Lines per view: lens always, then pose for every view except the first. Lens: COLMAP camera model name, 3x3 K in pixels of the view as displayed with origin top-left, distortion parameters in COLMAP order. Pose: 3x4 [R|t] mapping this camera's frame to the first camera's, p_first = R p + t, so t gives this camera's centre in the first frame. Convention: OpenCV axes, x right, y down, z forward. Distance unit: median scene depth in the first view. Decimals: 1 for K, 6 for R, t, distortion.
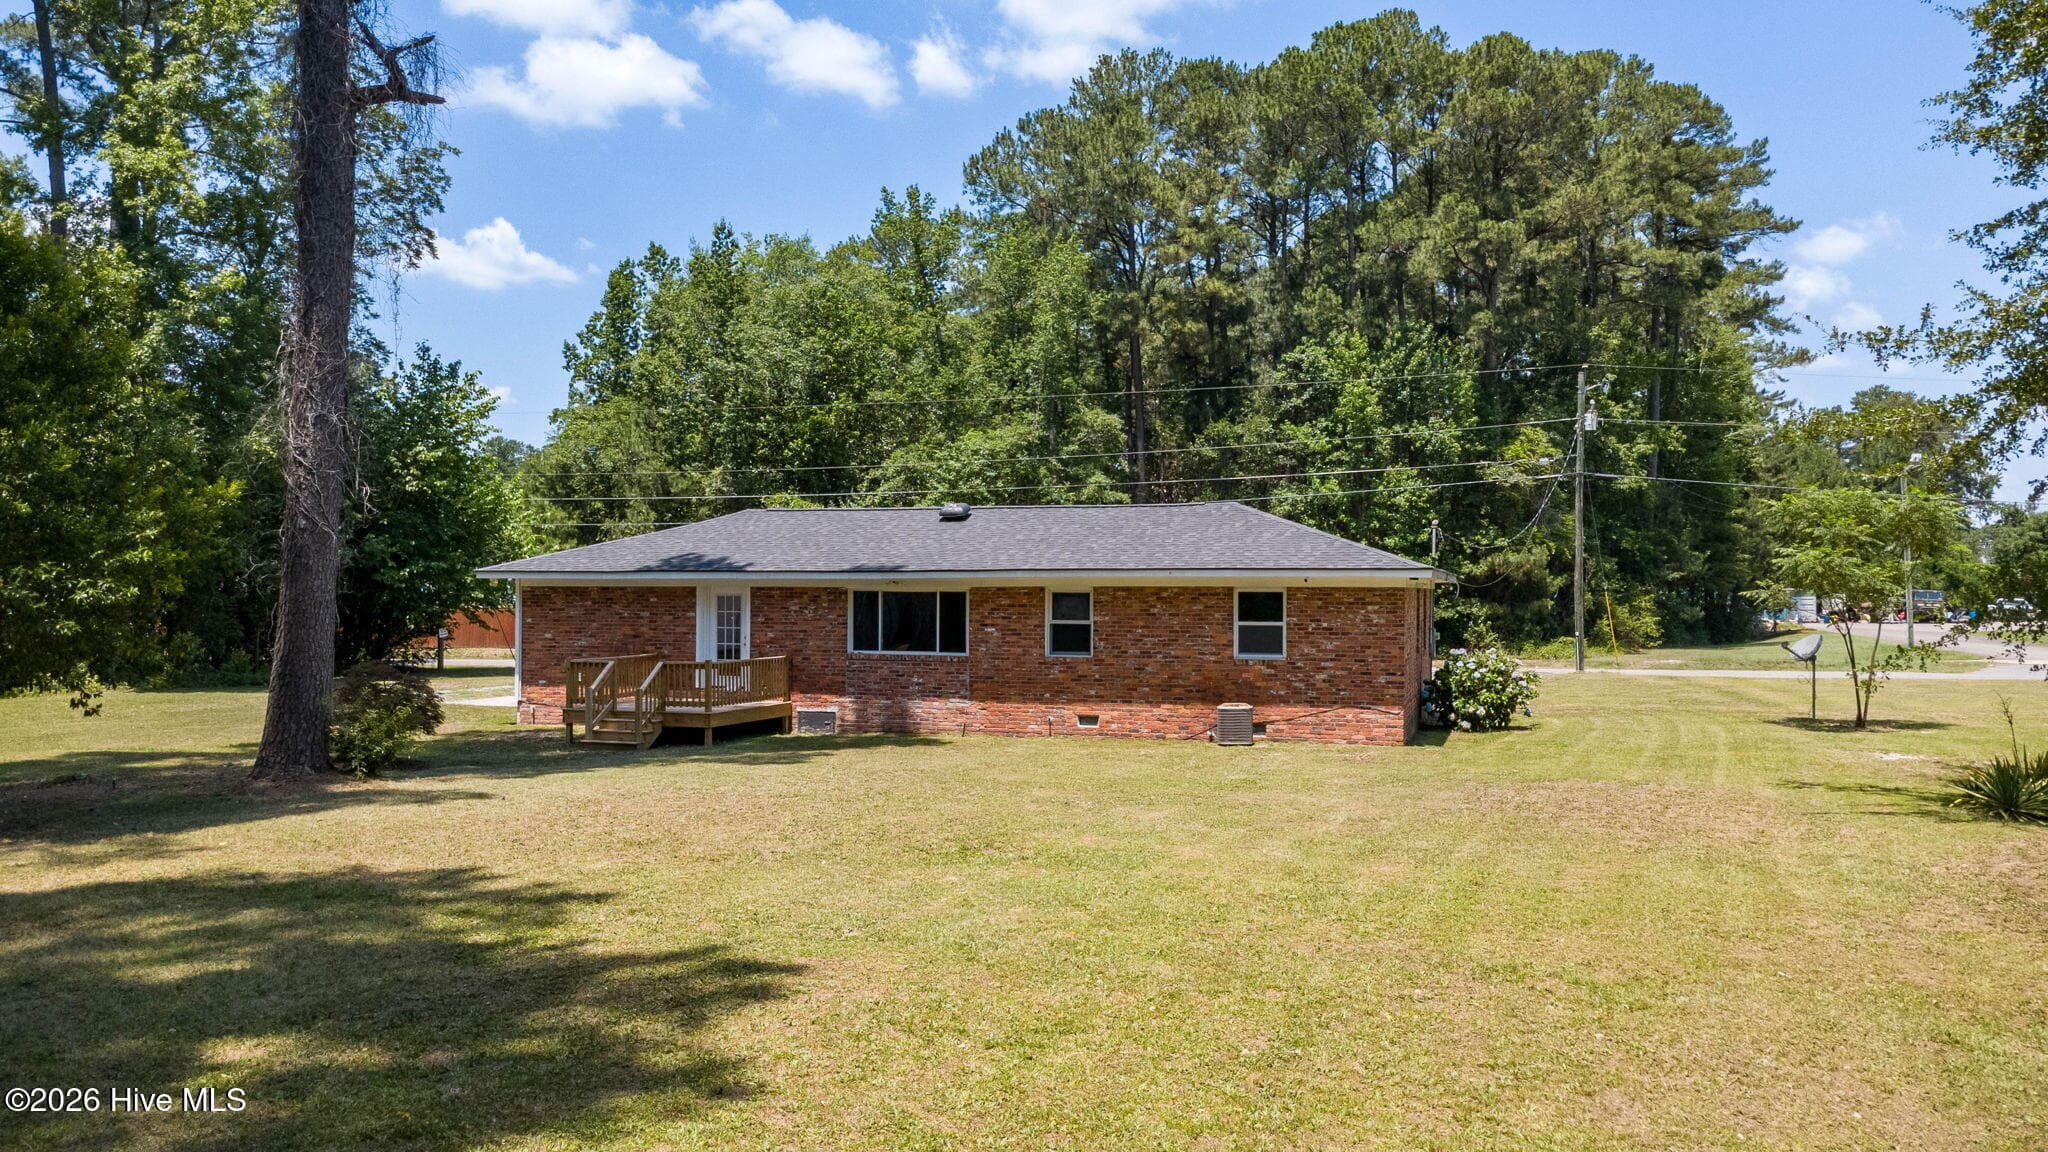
lens RADIAL K [[1455.1, 0, 1024.0], [0, 1455.1, 576.0], [0, 0, 1]] dist [0.033363, 0.001931]
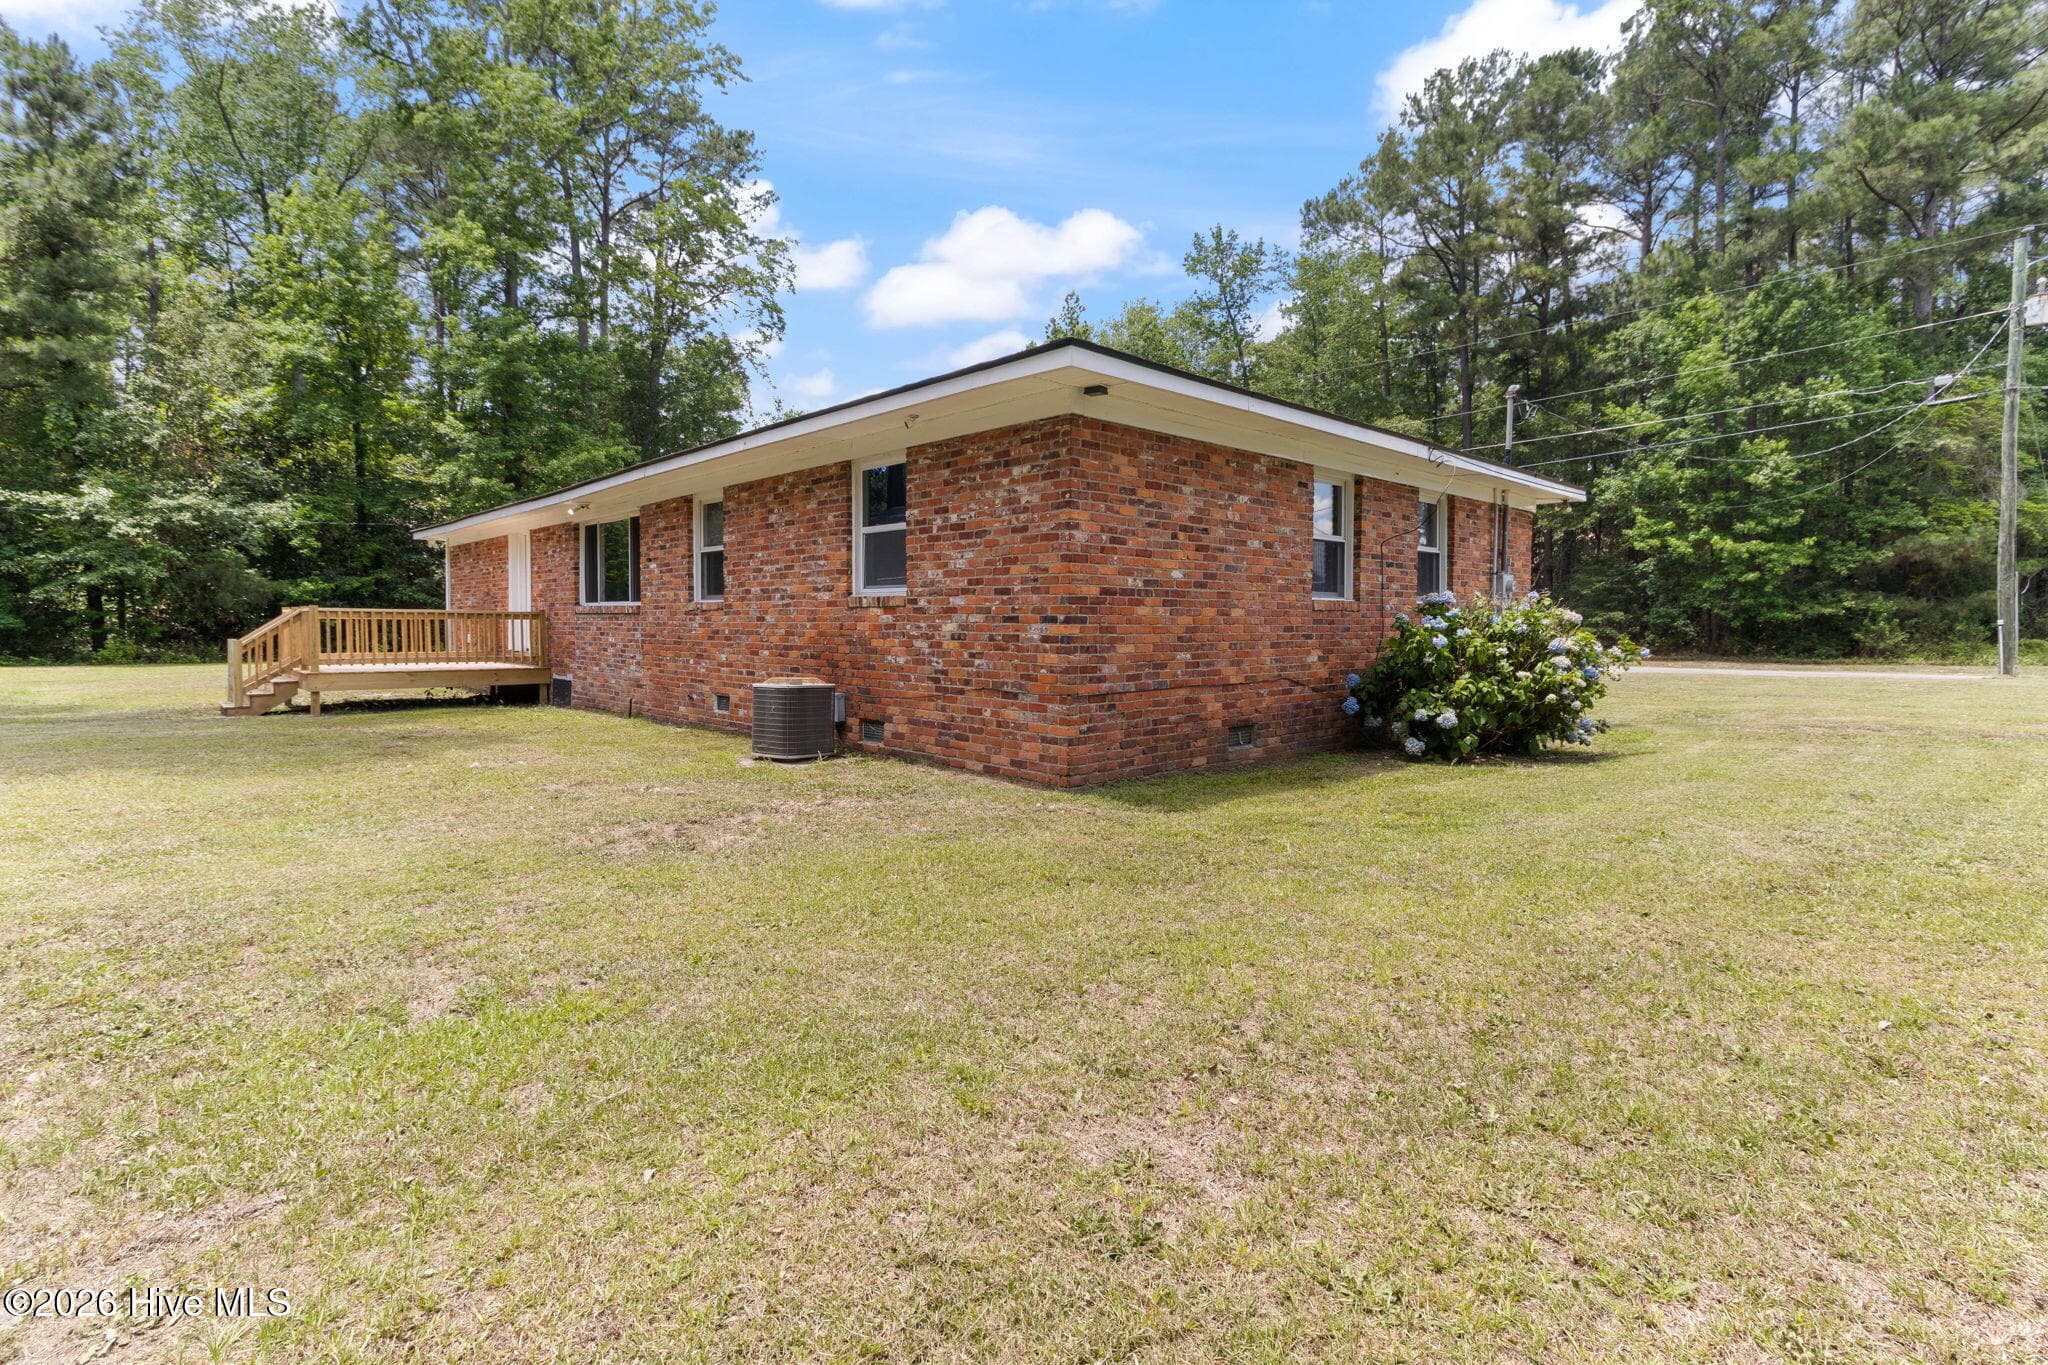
lens RADIAL K [[948.5, 0, 1033.7], [0, 948.5, 652.8], [0, 0, 1]] dist [0.030347, 0.000107]
pose [[0.884175, 0.015595, -0.466895, 0.322351], [0.004674, 0.999097, 0.042223, 0.055378], [0.467132, -0.039515, 0.883304, 0.635148]]
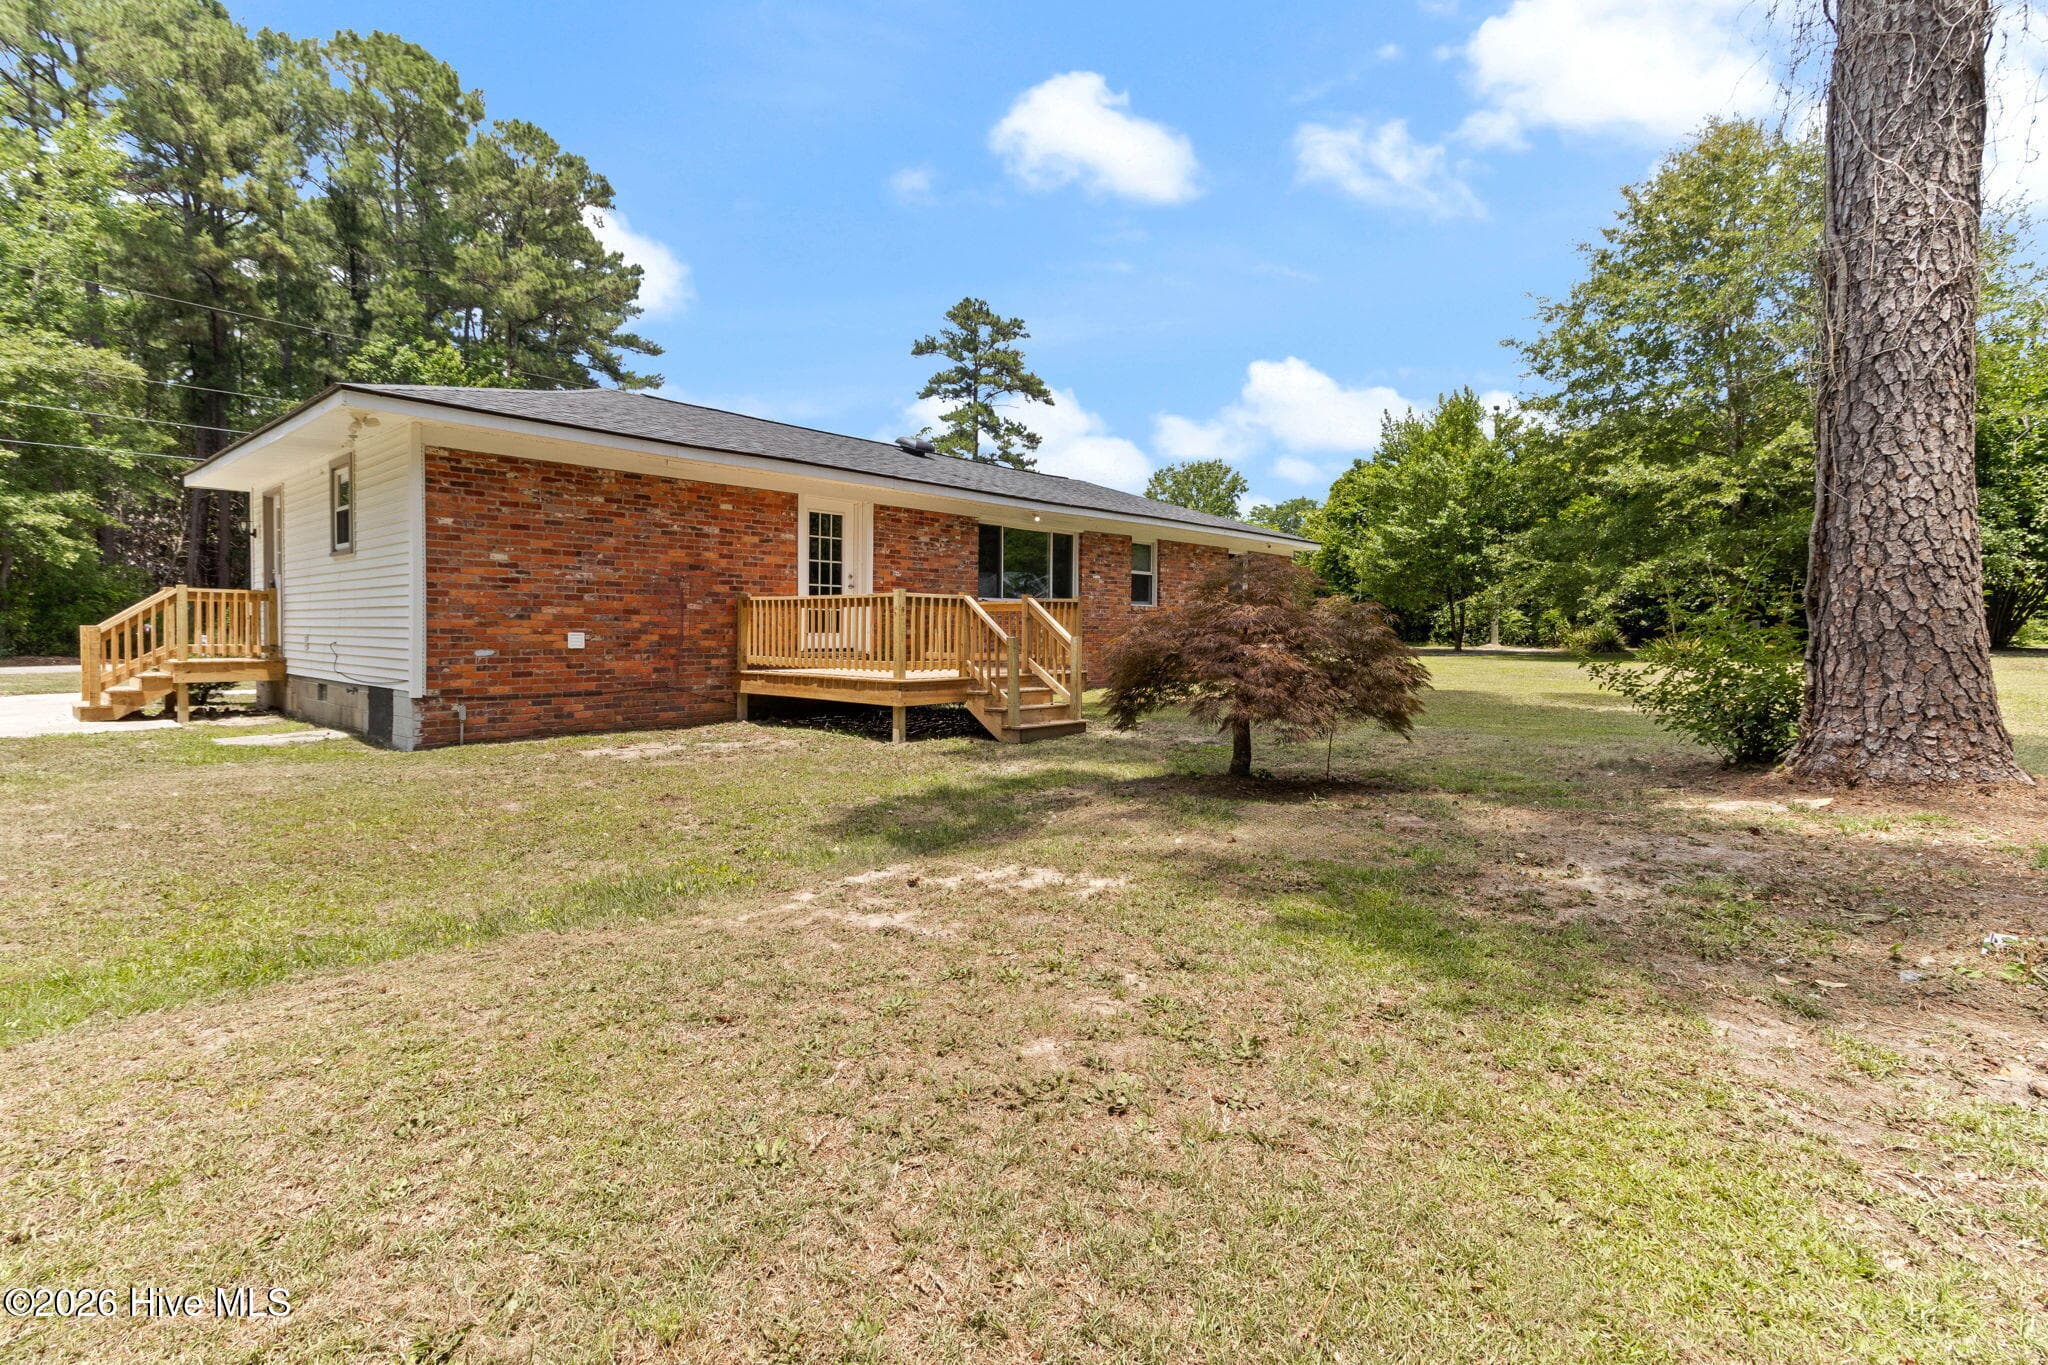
lens RADIAL K [[967.3, 0, 1029.4], [0, 967.3, 657.3], [0, 0, 1]] dist [0.003930, 0.000242]
pose [[0.383052, -0.027563, 0.923316, -0.580336], [-0.014354, 0.999256, 0.035785, 0.062487], [-0.923615, -0.026961, 0.382371, 0.740333]]
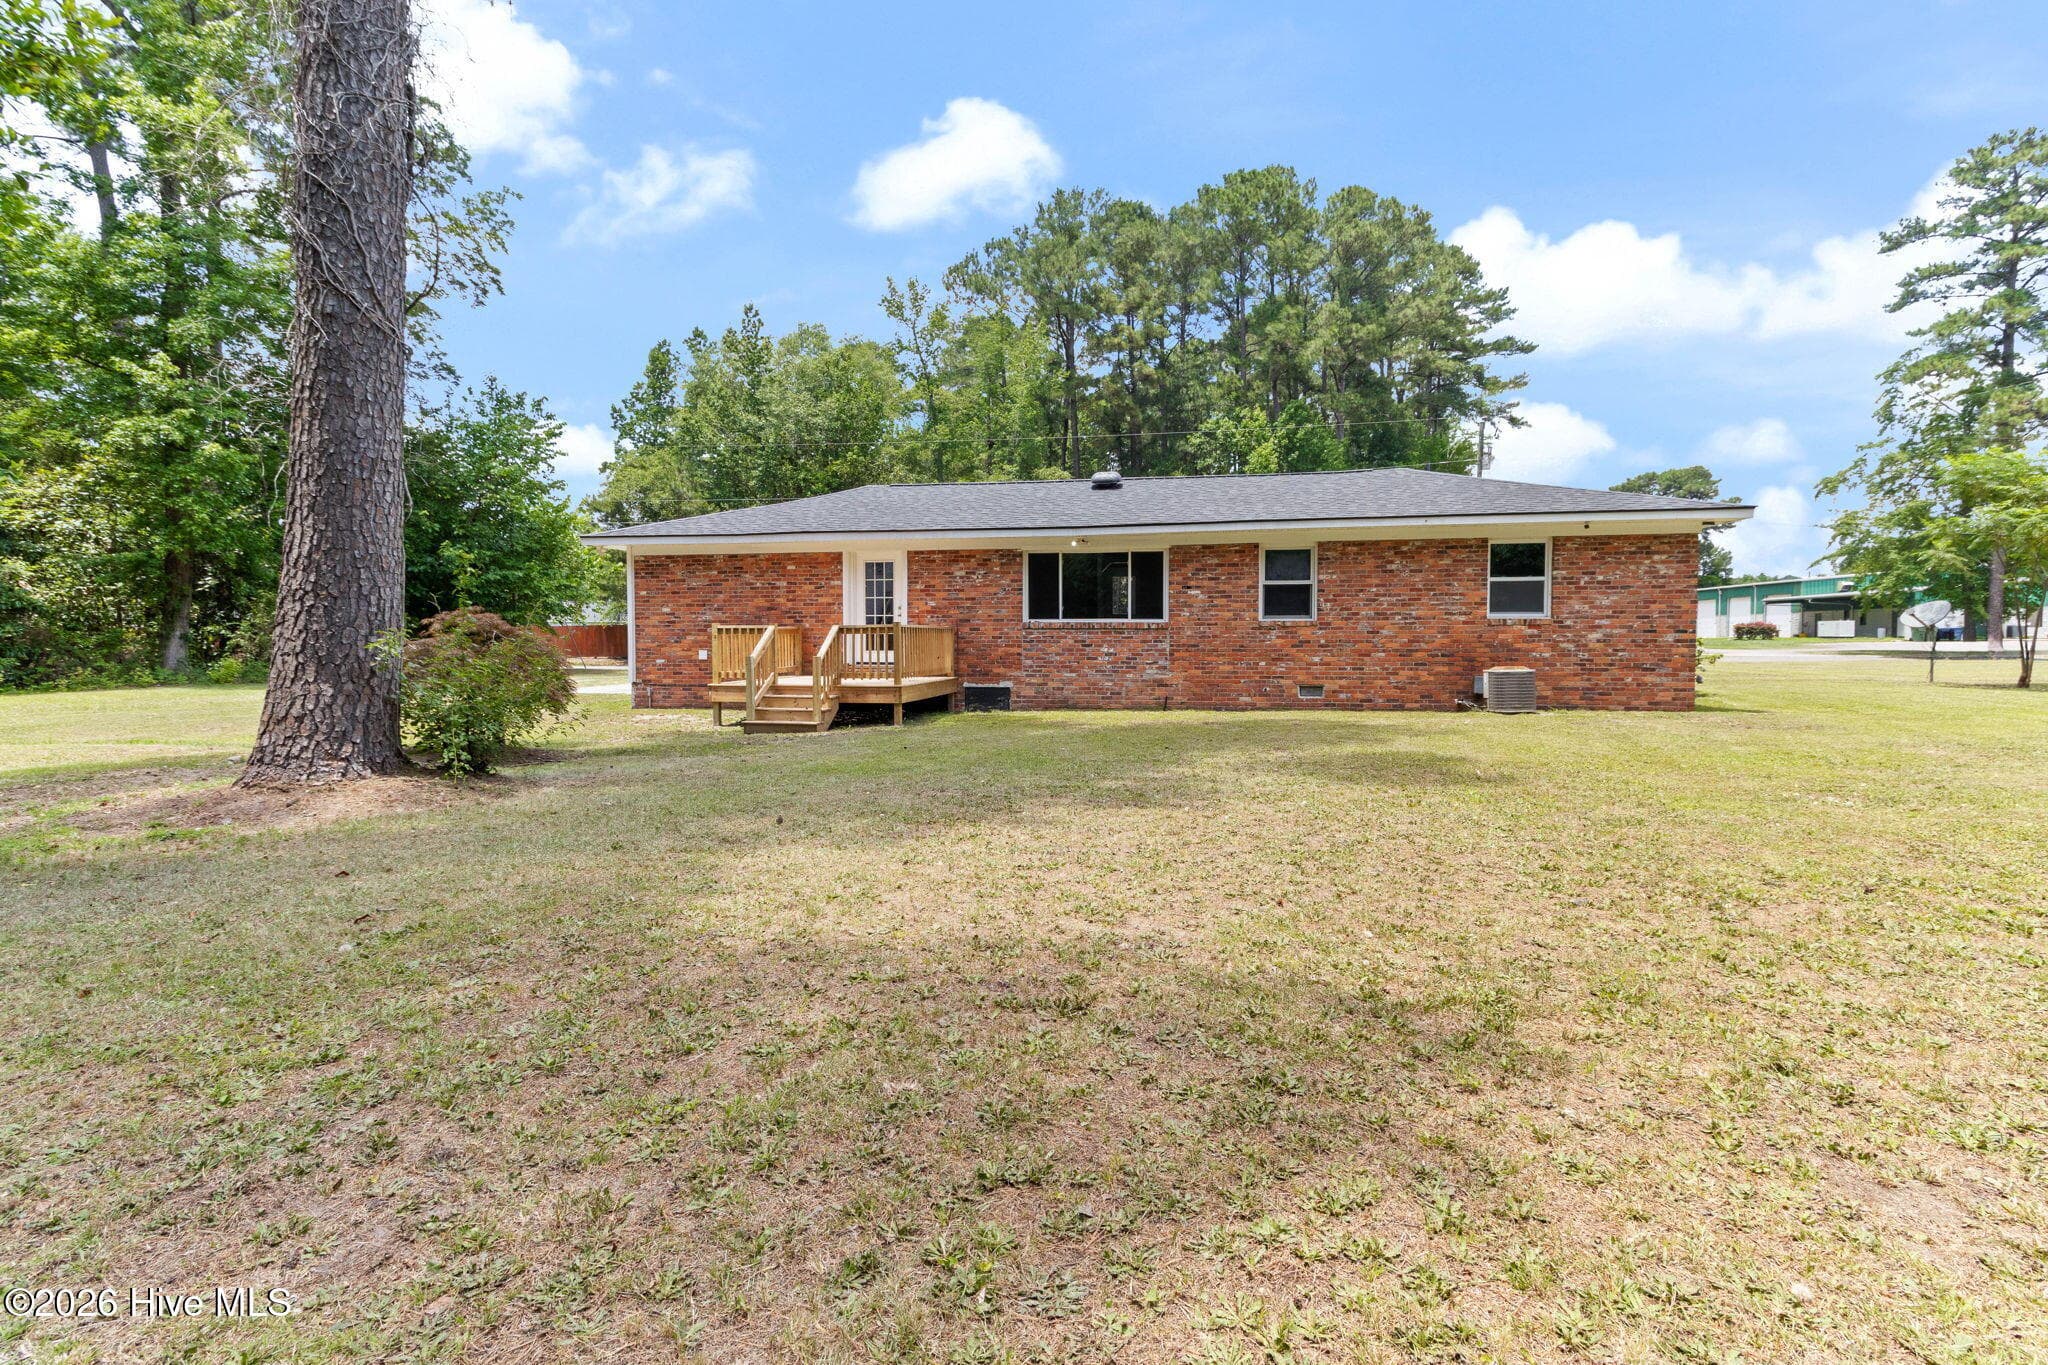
lens RADIAL K [[948.5, 0, 1033.7], [0, 948.5, 652.8], [0, 0, 1]] dist [0.030347, 0.000107]
pose [[0.991092, -0.007769, 0.132955, -0.186046], [0.003343, 0.999434, 0.033484, 0.050391], [-0.133140, -0.032741, 0.990556, 0.398444]]
